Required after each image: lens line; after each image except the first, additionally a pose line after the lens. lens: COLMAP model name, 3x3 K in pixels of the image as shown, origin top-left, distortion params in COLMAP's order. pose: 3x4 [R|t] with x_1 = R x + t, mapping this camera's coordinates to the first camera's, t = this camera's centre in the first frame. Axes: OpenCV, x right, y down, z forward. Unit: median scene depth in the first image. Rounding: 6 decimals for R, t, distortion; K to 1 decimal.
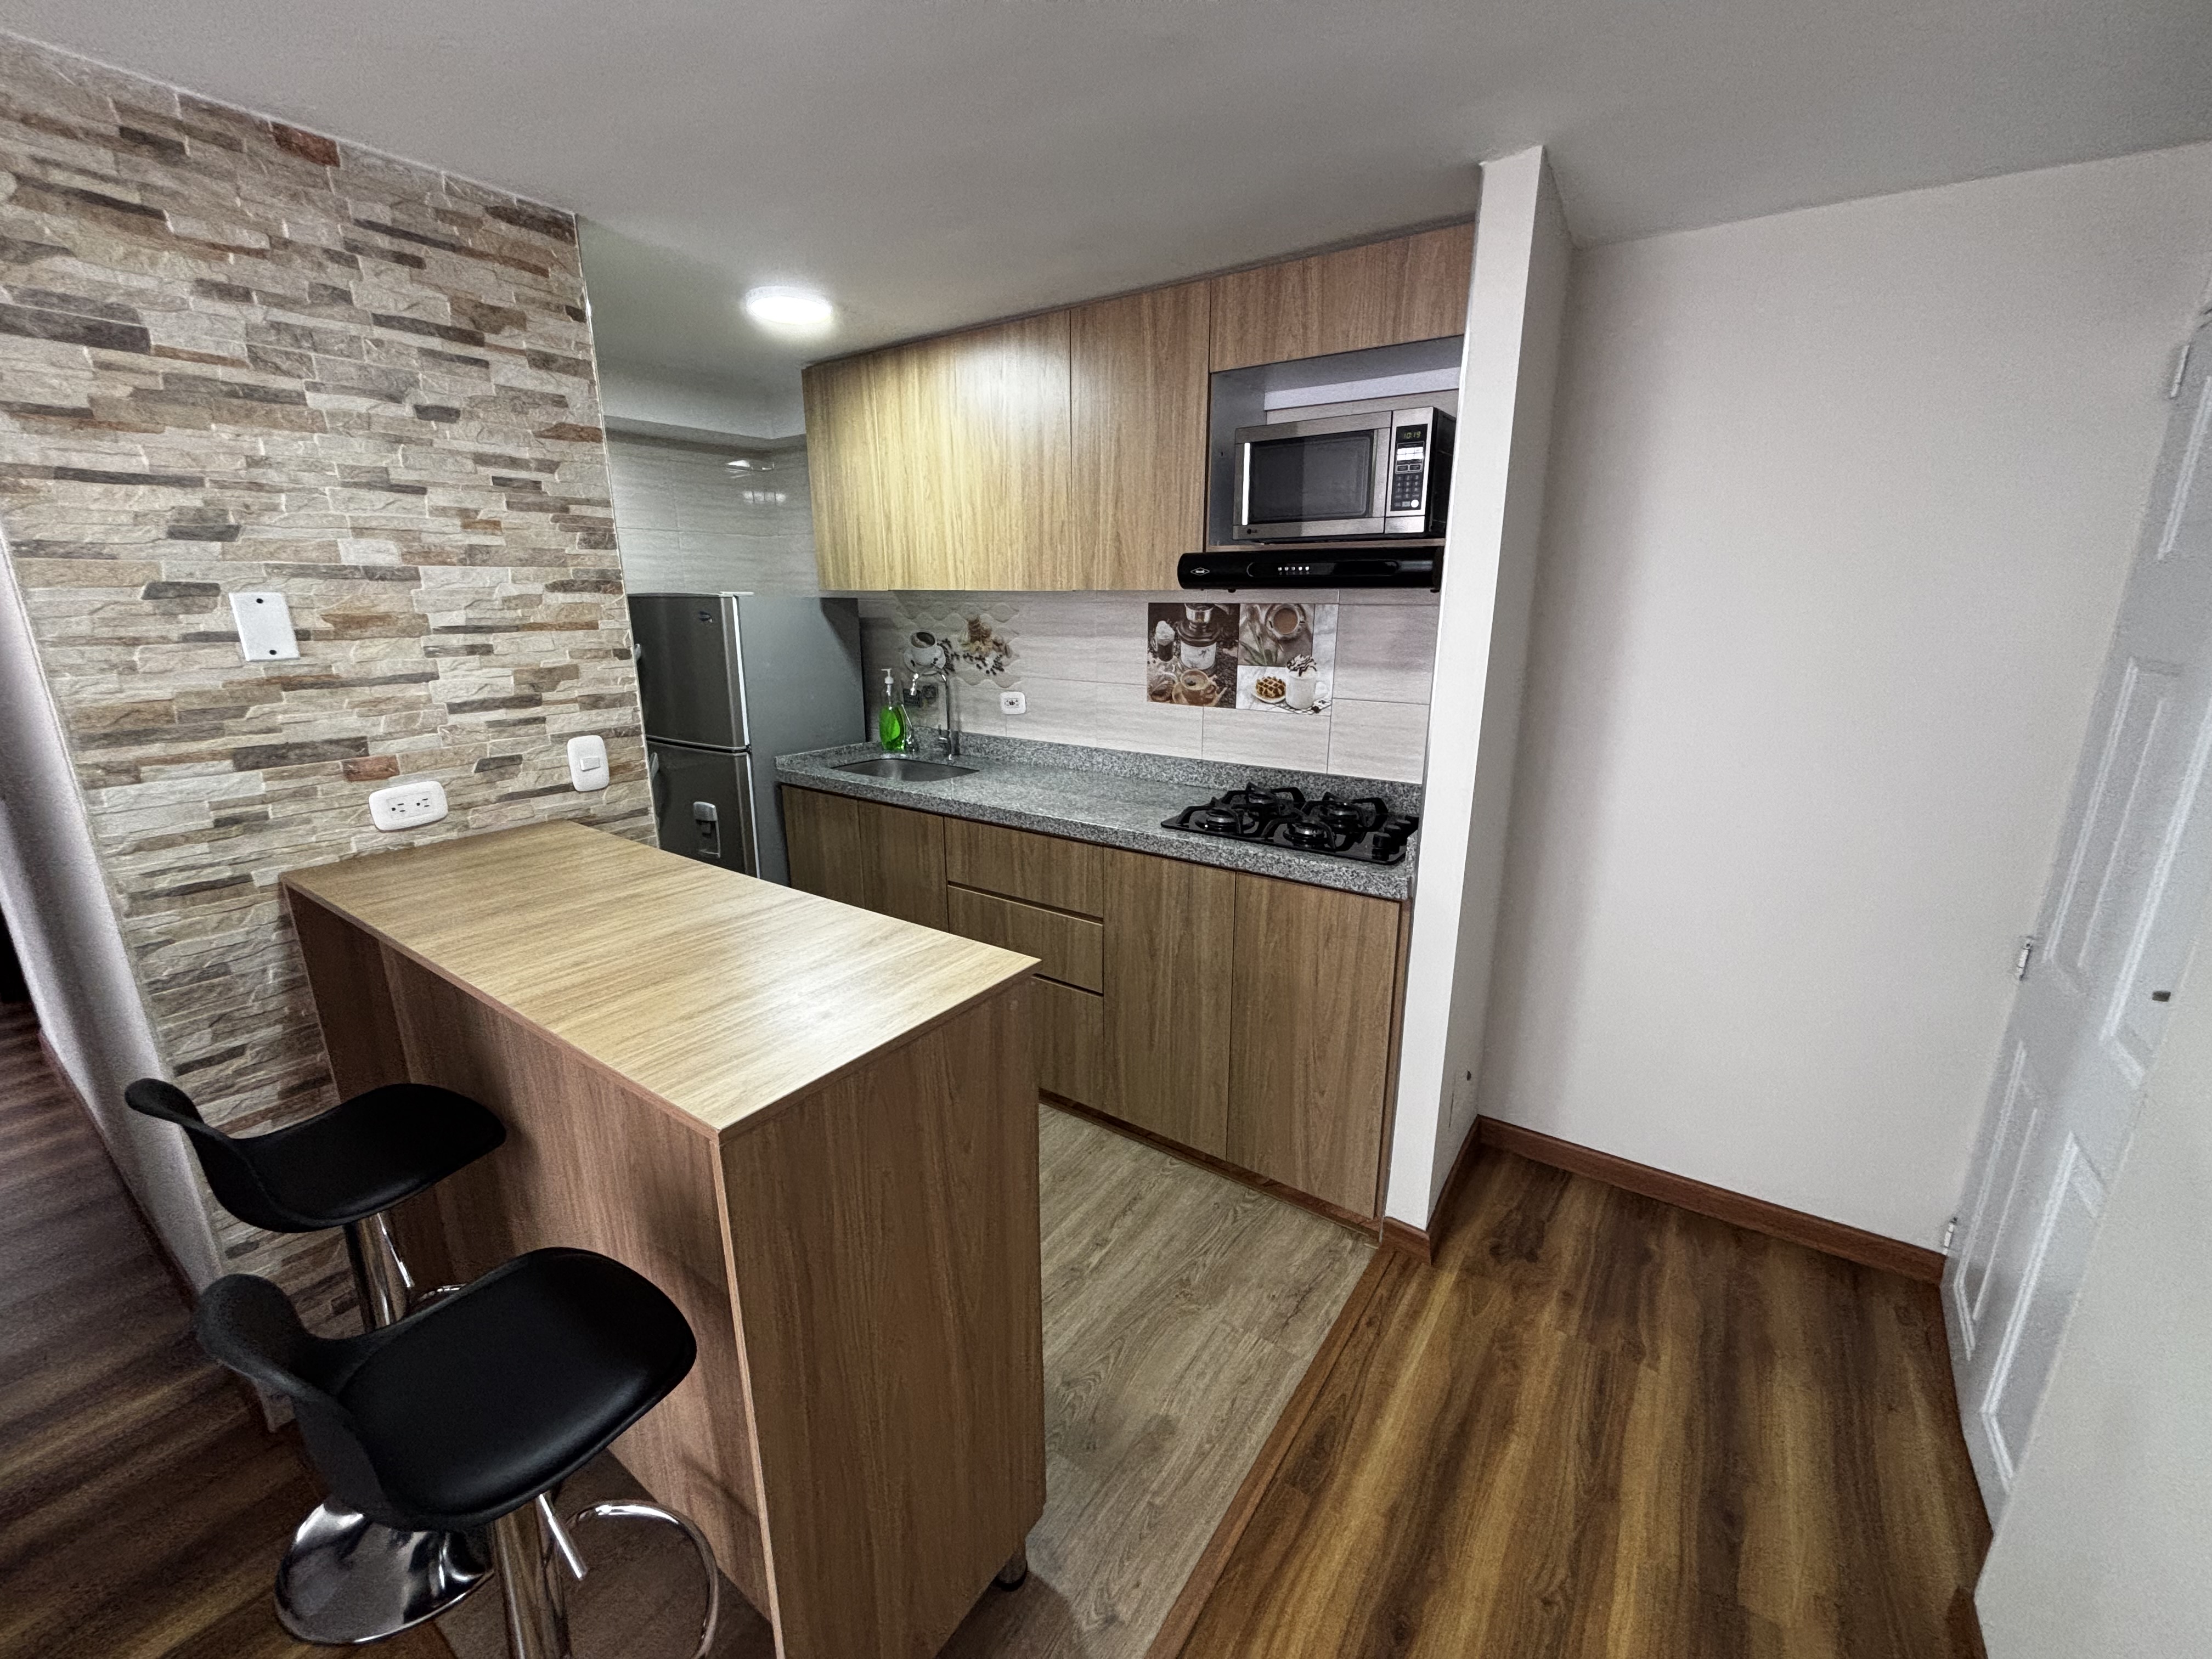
lens RADIAL K [[887.5, 0, 1098.1], [0, 887.5, 829.2], [0, 0, 1]] dist [0.014208, -0.004900]
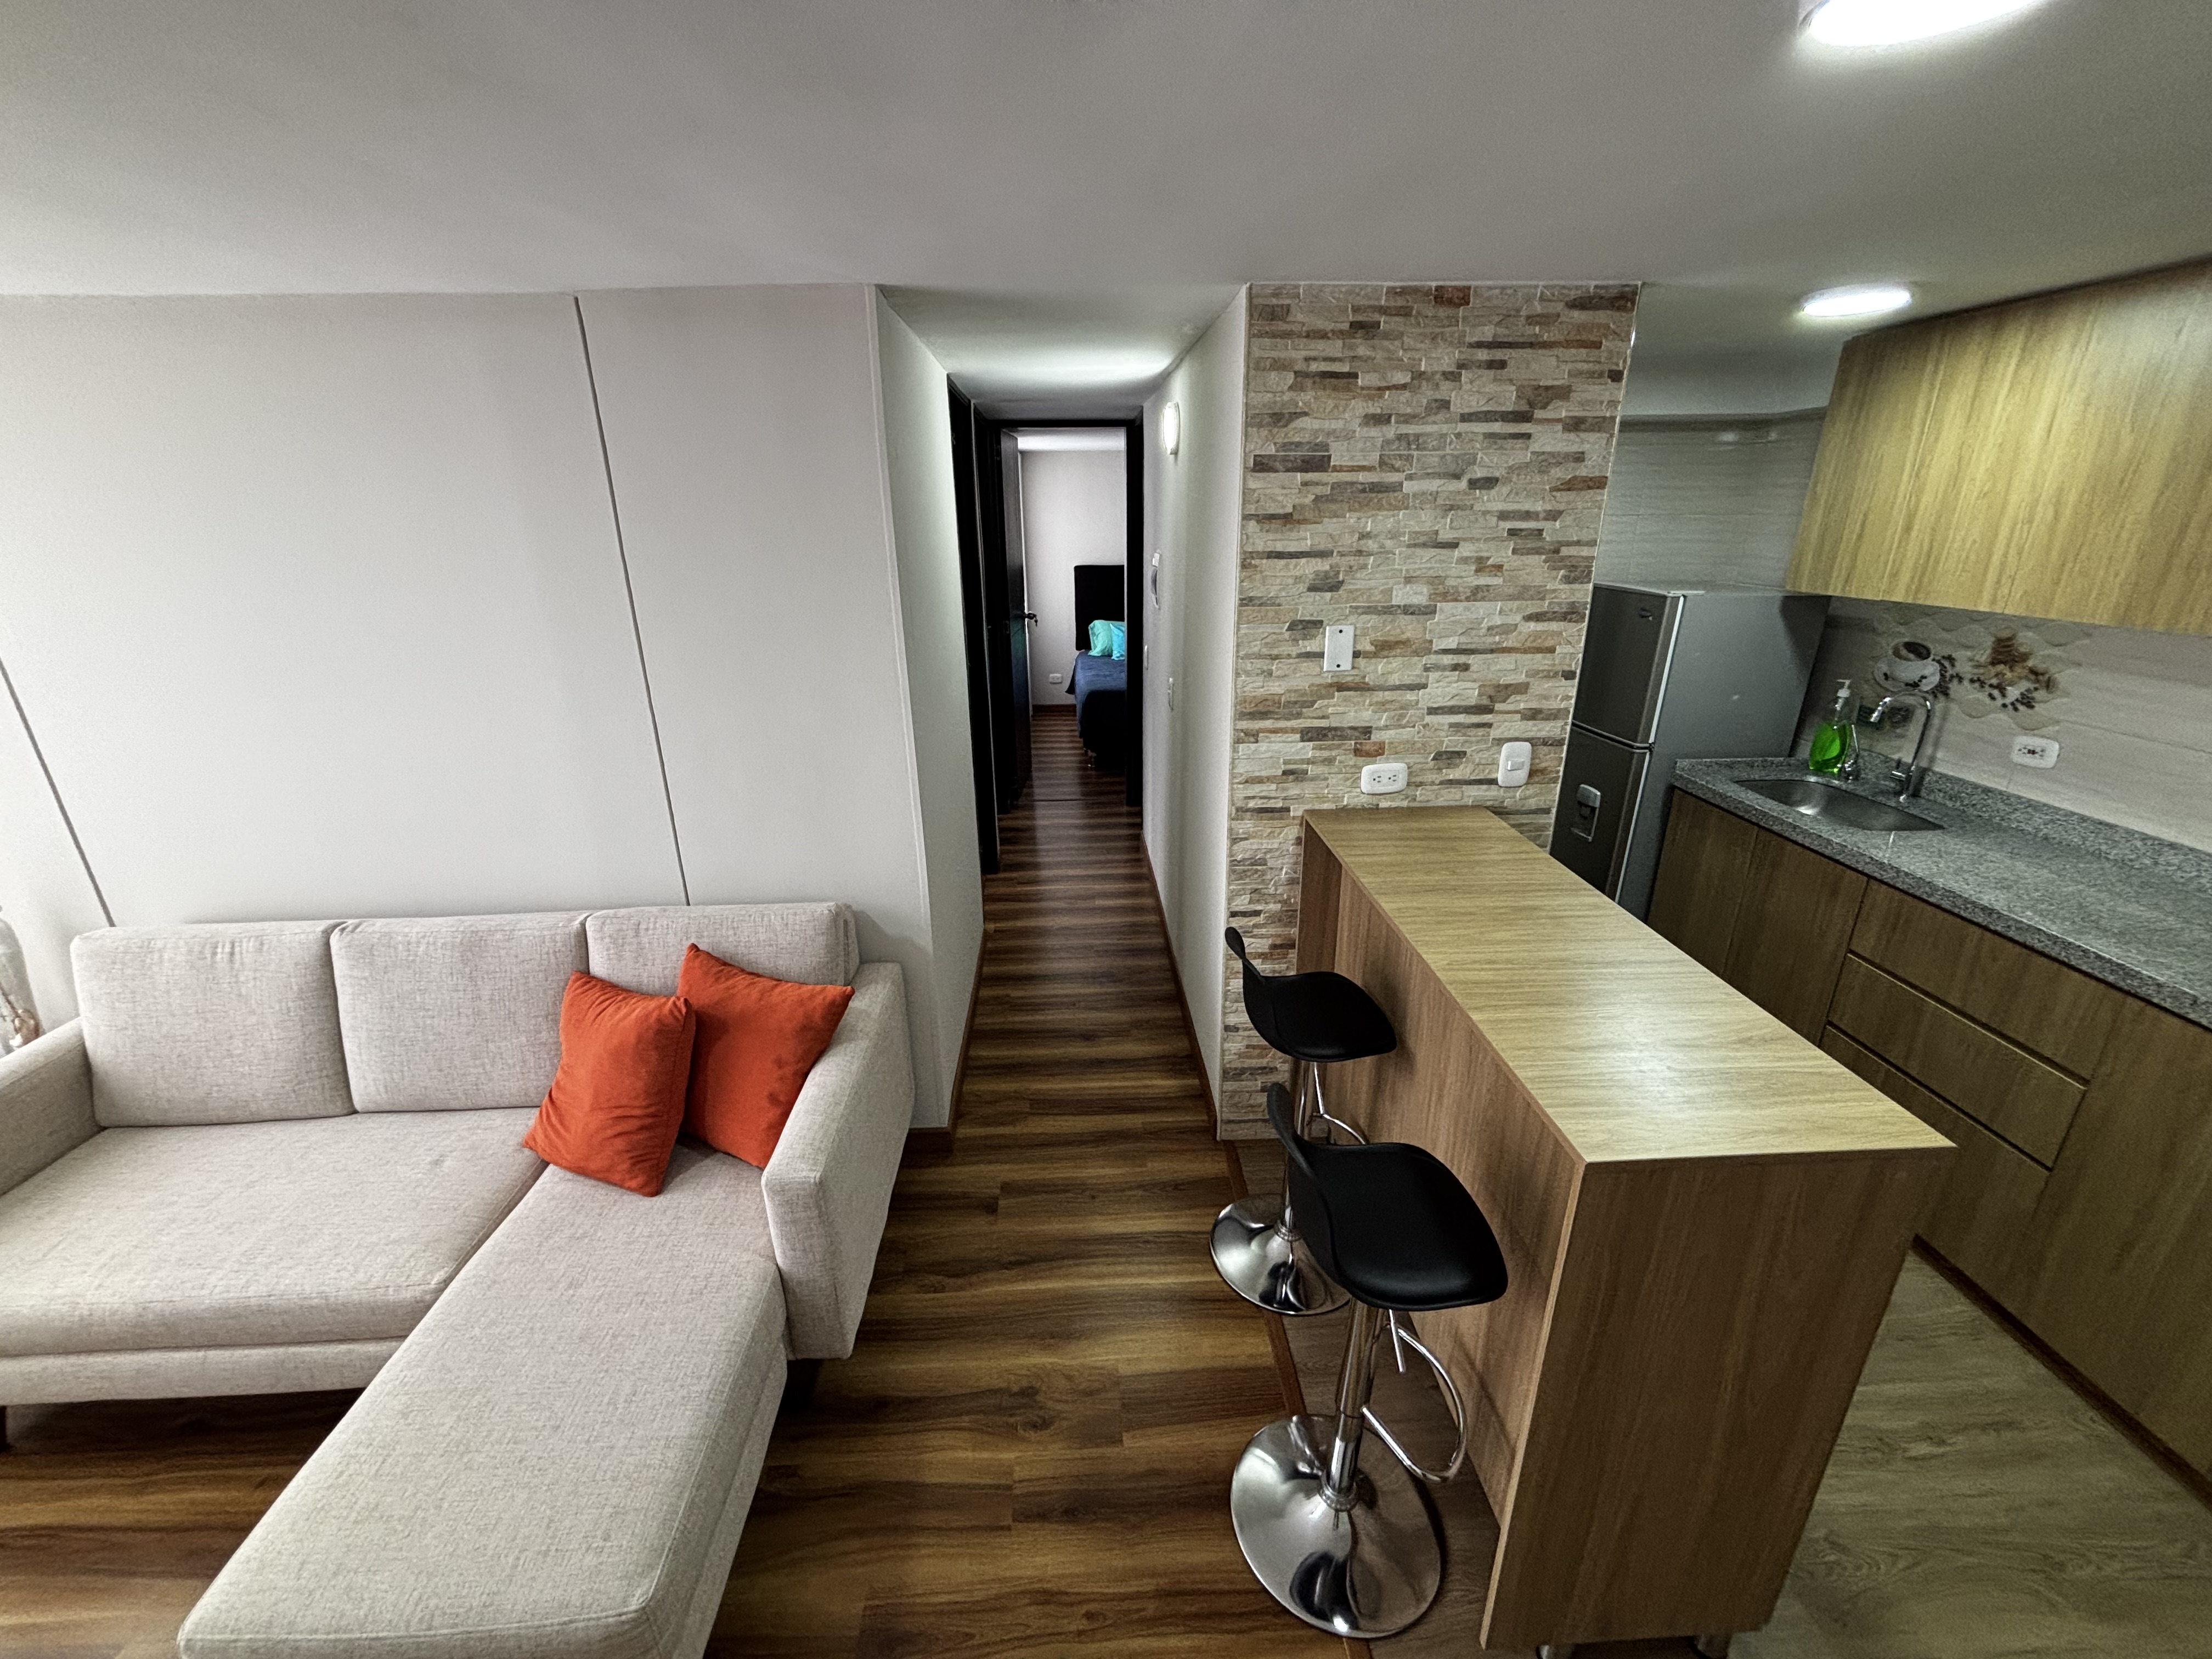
lens RADIAL K [[883.2, 0, 1106.0], [0, 883.2, 829.5], [0, 0, 1]] dist [-0.000491, 0.000170]
pose [[0.616480, 0.263054, -0.742129, -0.011932], [-0.193013, 0.964271, 0.181460, -0.110139], [0.763347, 0.031374, 0.645226, -0.184882]]
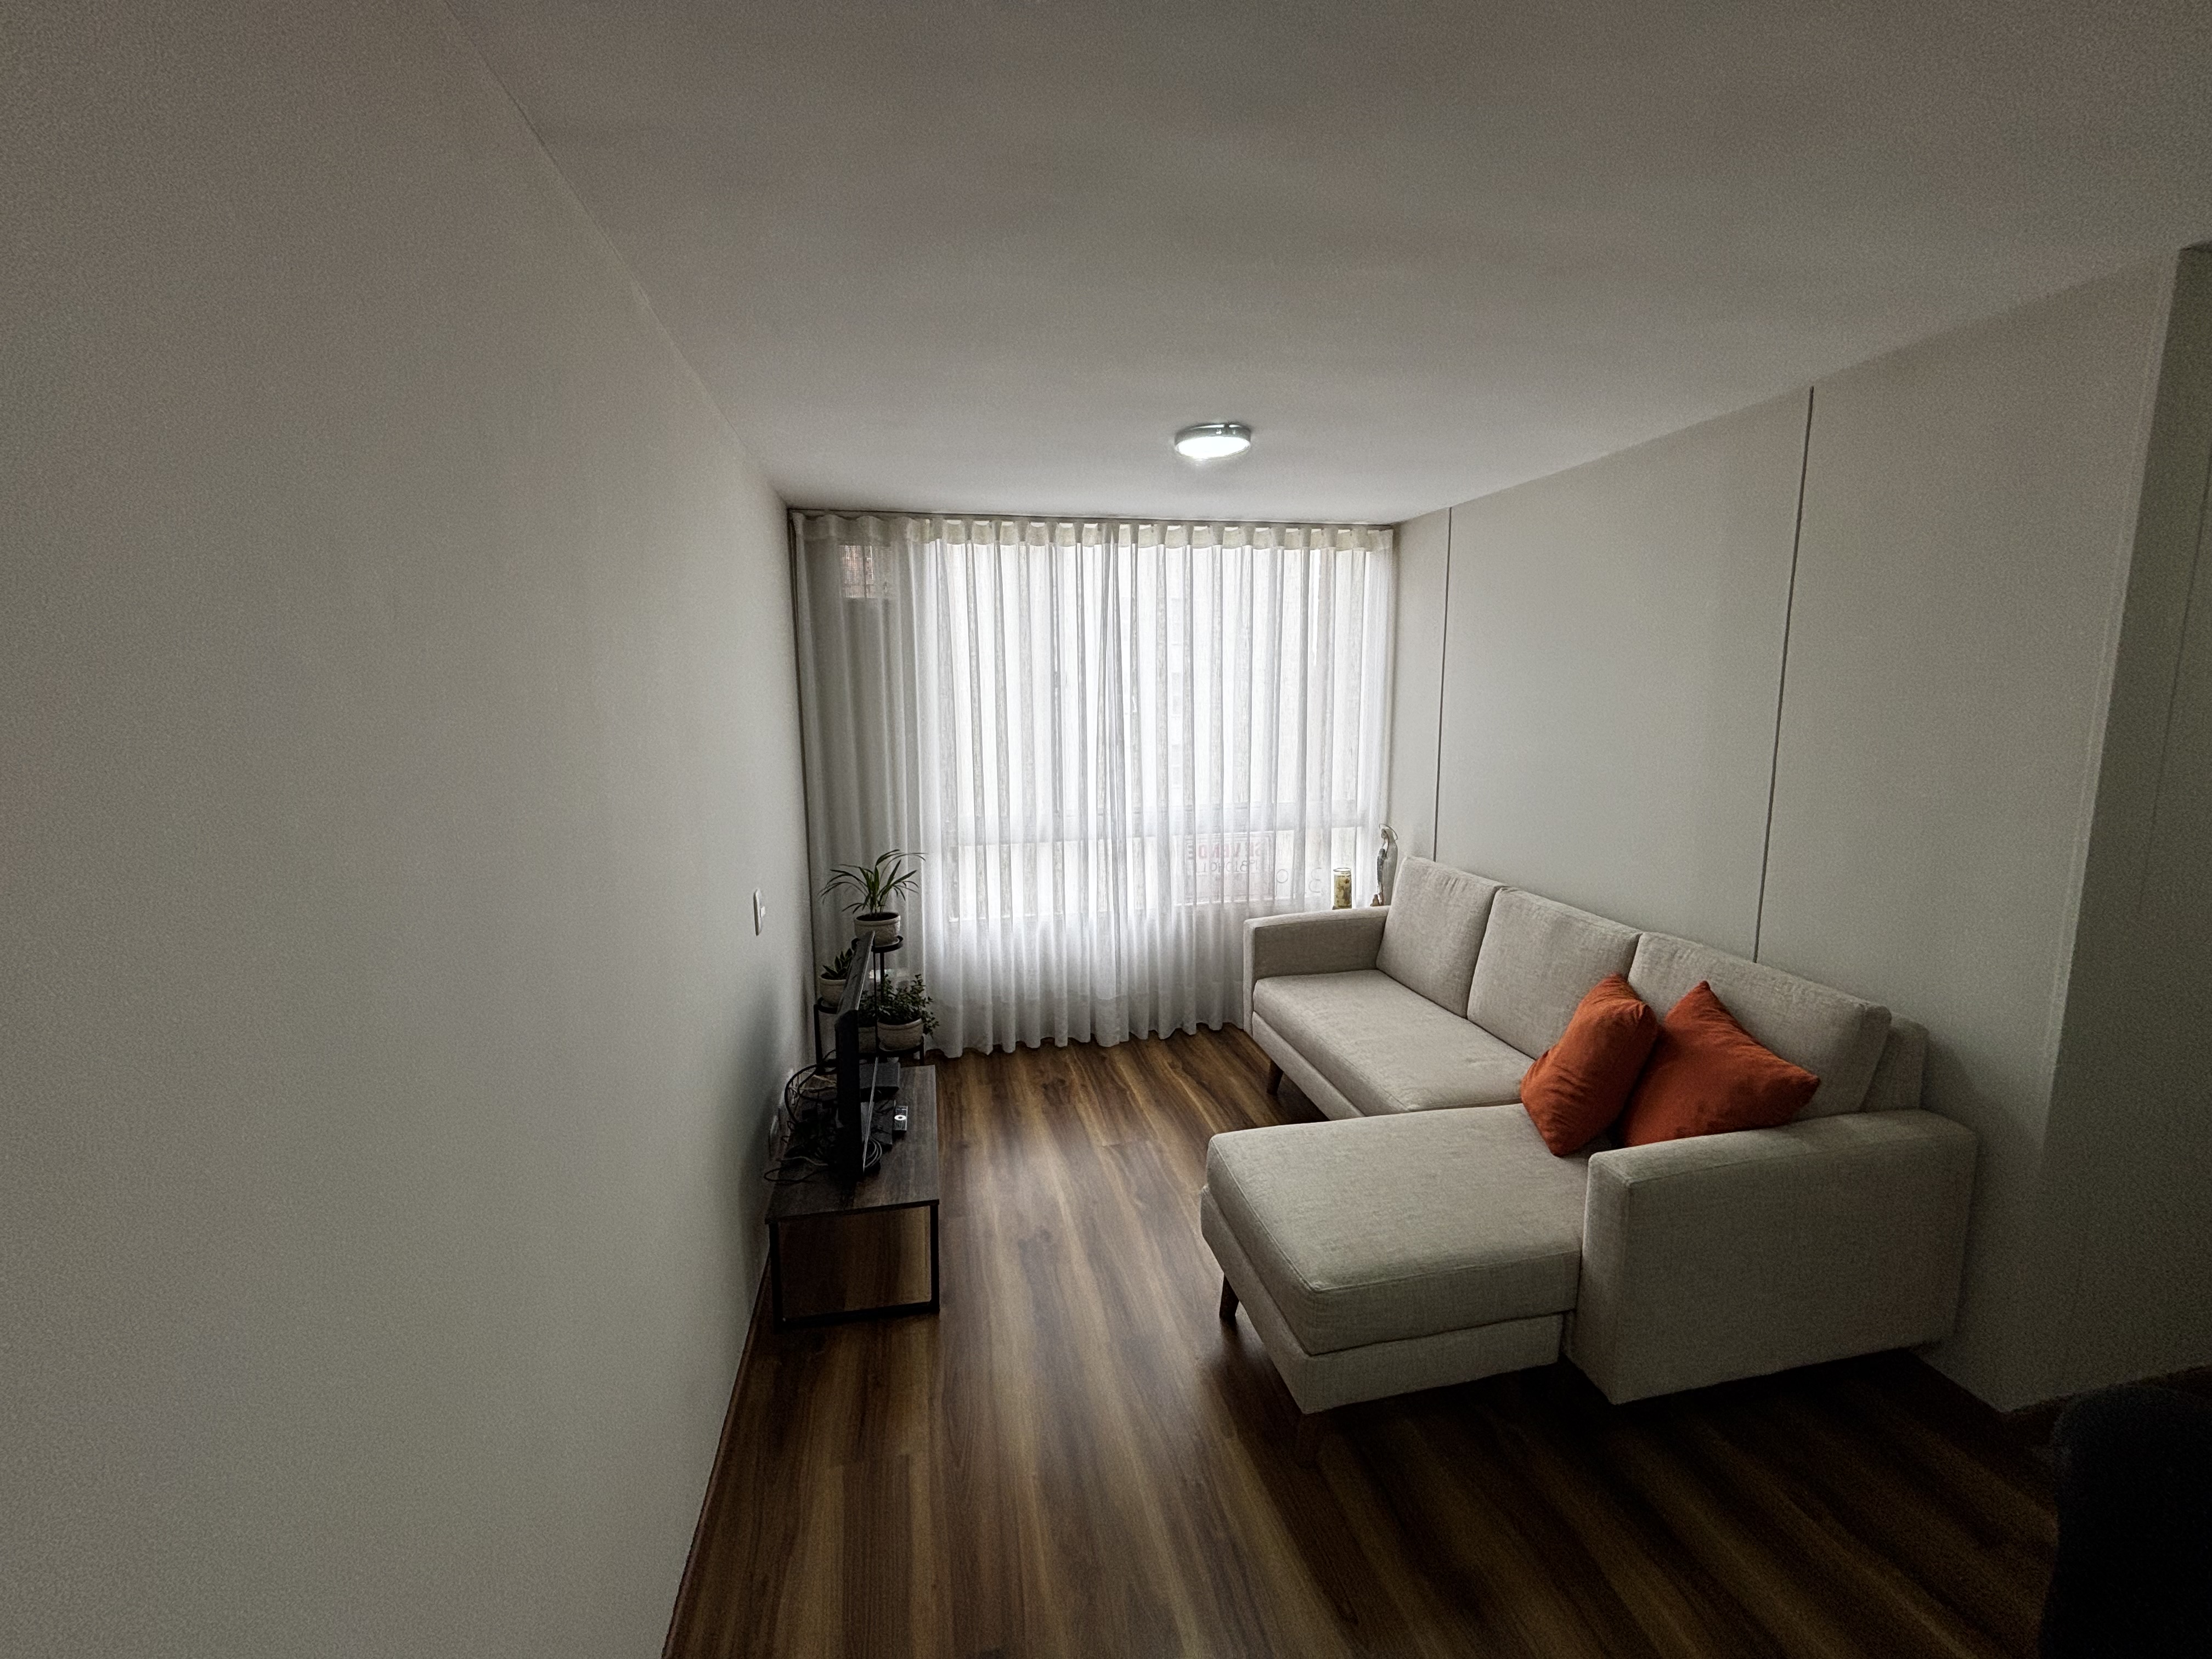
lens RADIAL K [[895.7, 0, 1104.7], [0, 895.7, 825.3], [0, 0, 1]] dist [0.013592, -0.009161]
pose [[-0.677243, 0.119075, -0.726060, 0.222682], [-0.179439, 0.930290, 0.319942, -0.081506], [0.713543, 0.346962, -0.608665, 0.249777]]
